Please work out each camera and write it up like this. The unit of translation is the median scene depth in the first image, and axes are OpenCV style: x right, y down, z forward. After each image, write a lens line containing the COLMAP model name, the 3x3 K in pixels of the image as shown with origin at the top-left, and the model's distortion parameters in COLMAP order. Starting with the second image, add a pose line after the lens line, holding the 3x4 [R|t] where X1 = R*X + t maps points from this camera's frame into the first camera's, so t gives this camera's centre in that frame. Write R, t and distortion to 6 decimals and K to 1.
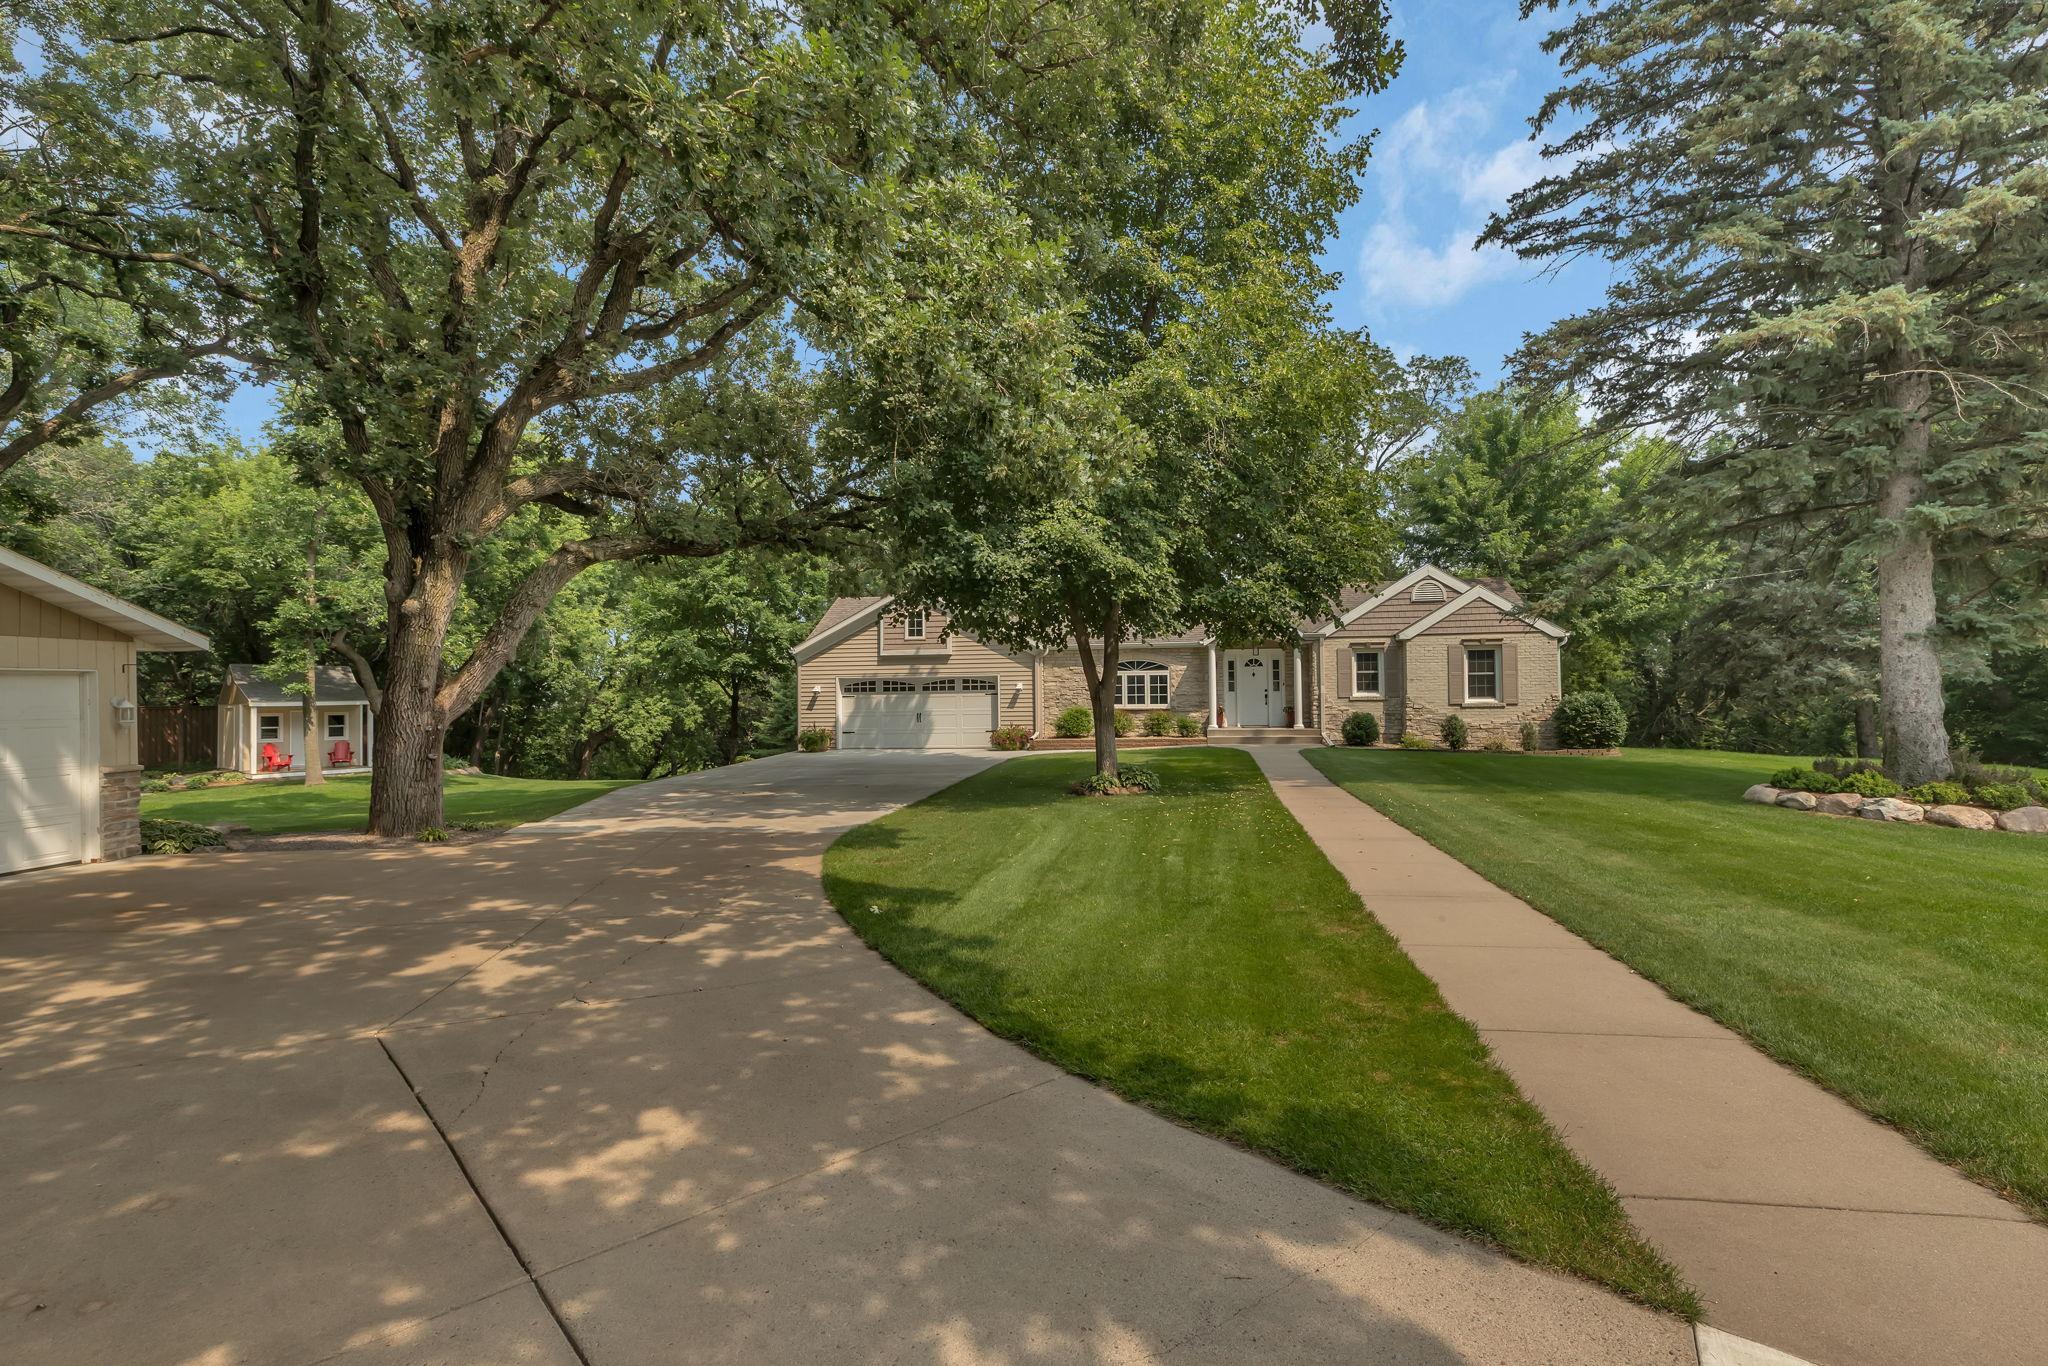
lens RADIAL K [[936.2, 0, 1024.1], [0, 936.2, 695.5], [0, 0, 1]] dist [0.003311, 0.000438]
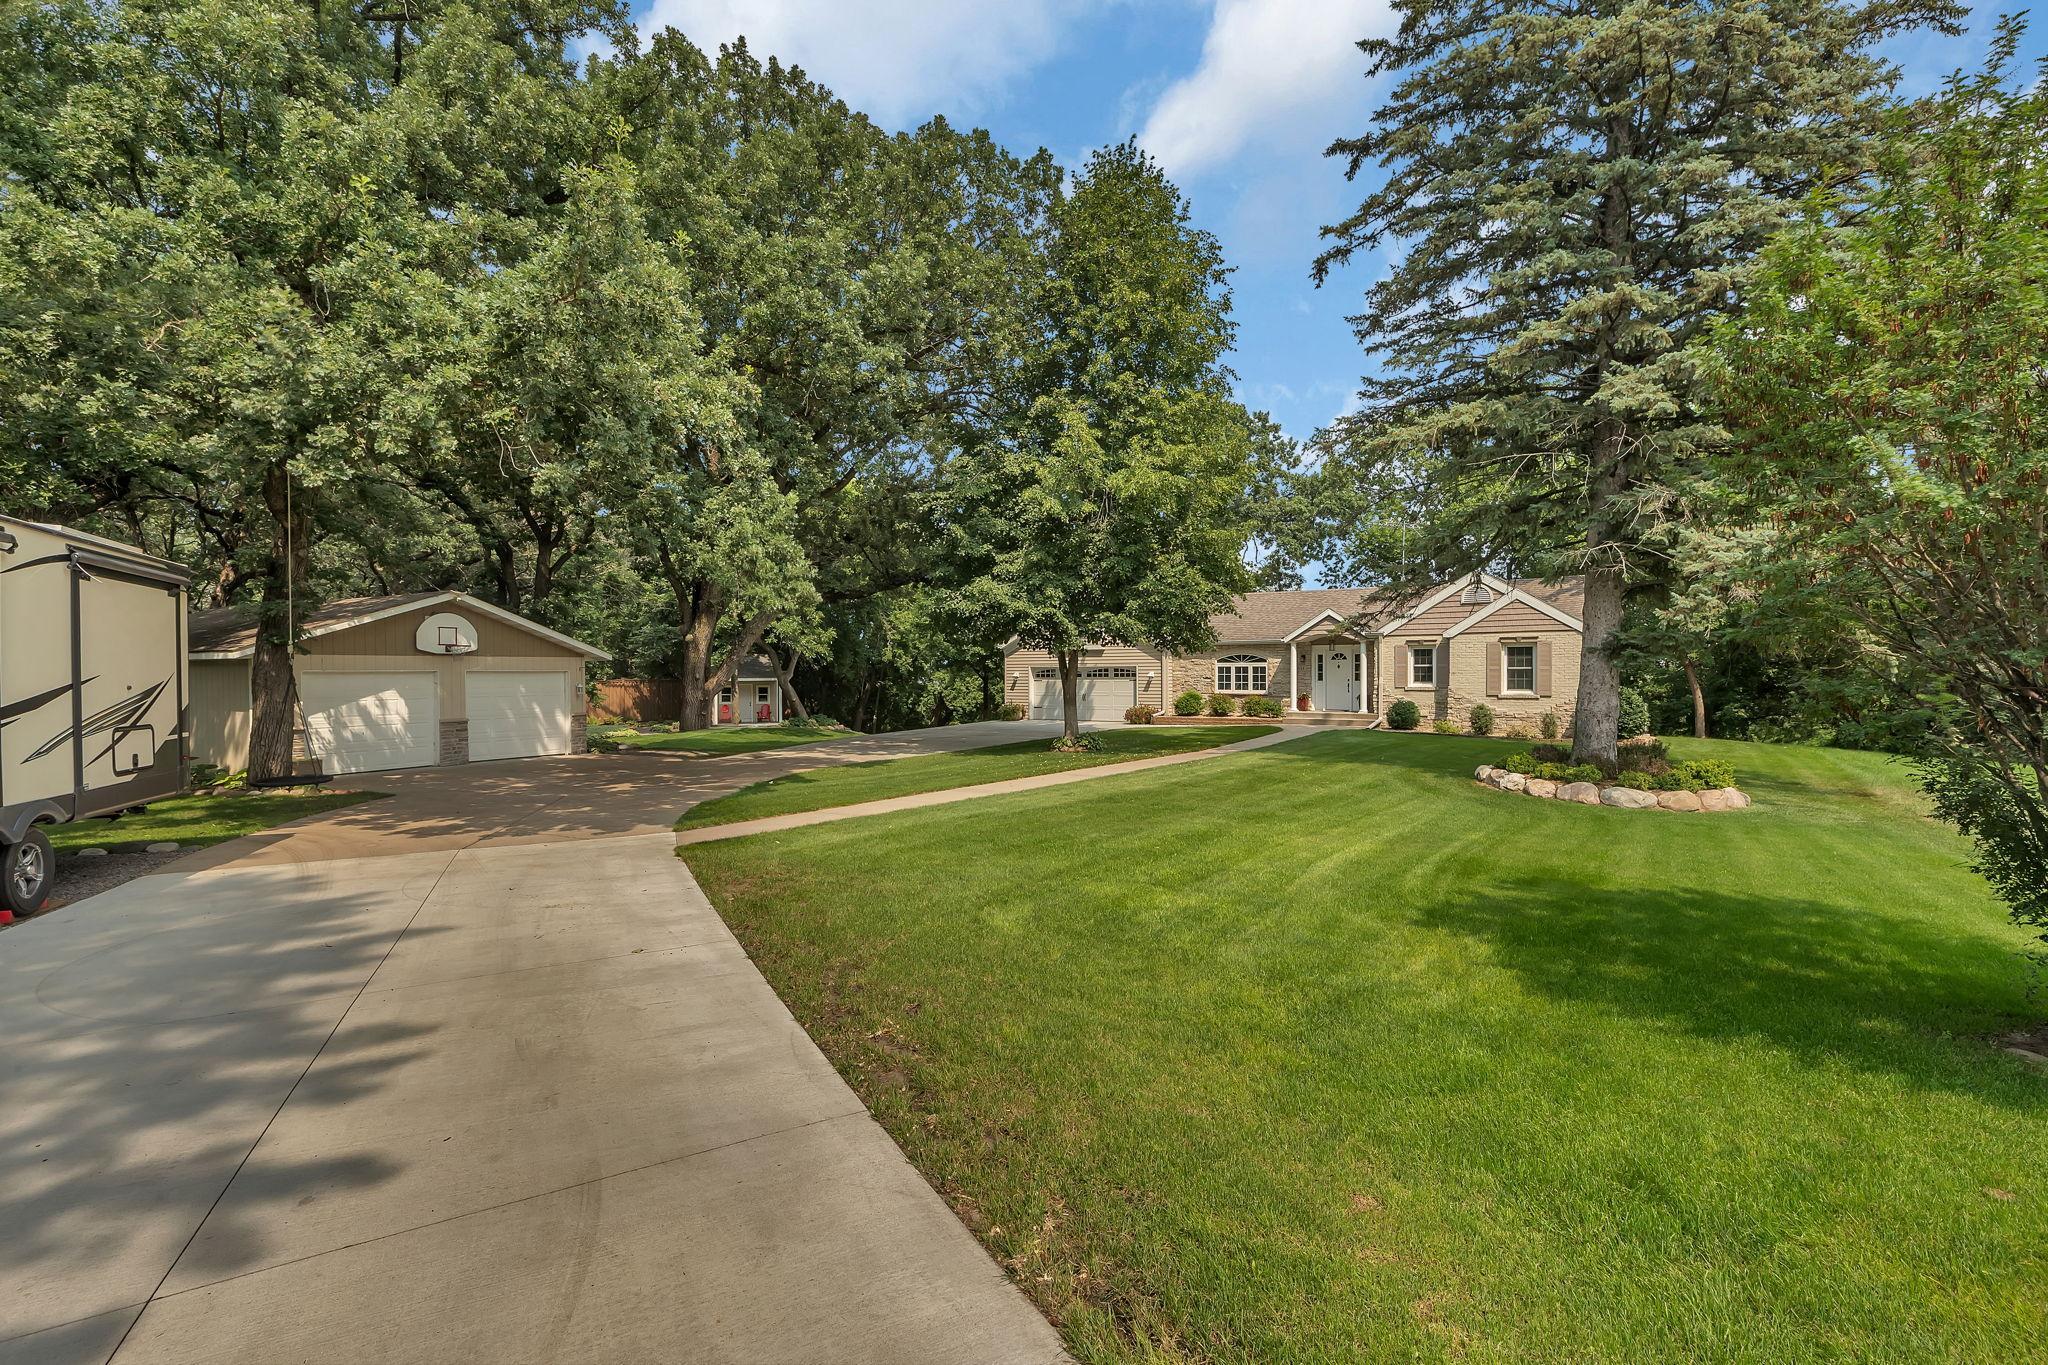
lens RADIAL K [[936.2, 0, 1022.8], [0, 936.2, 678.6], [0, 0, 1]] dist [0.003311, 0.000438]
pose [[0.899132, 0.011508, -0.437526, 0.403840], [-0.007619, 0.999914, 0.010644, -0.016585], [0.437611, -0.006237, 0.899143, -0.226619]]
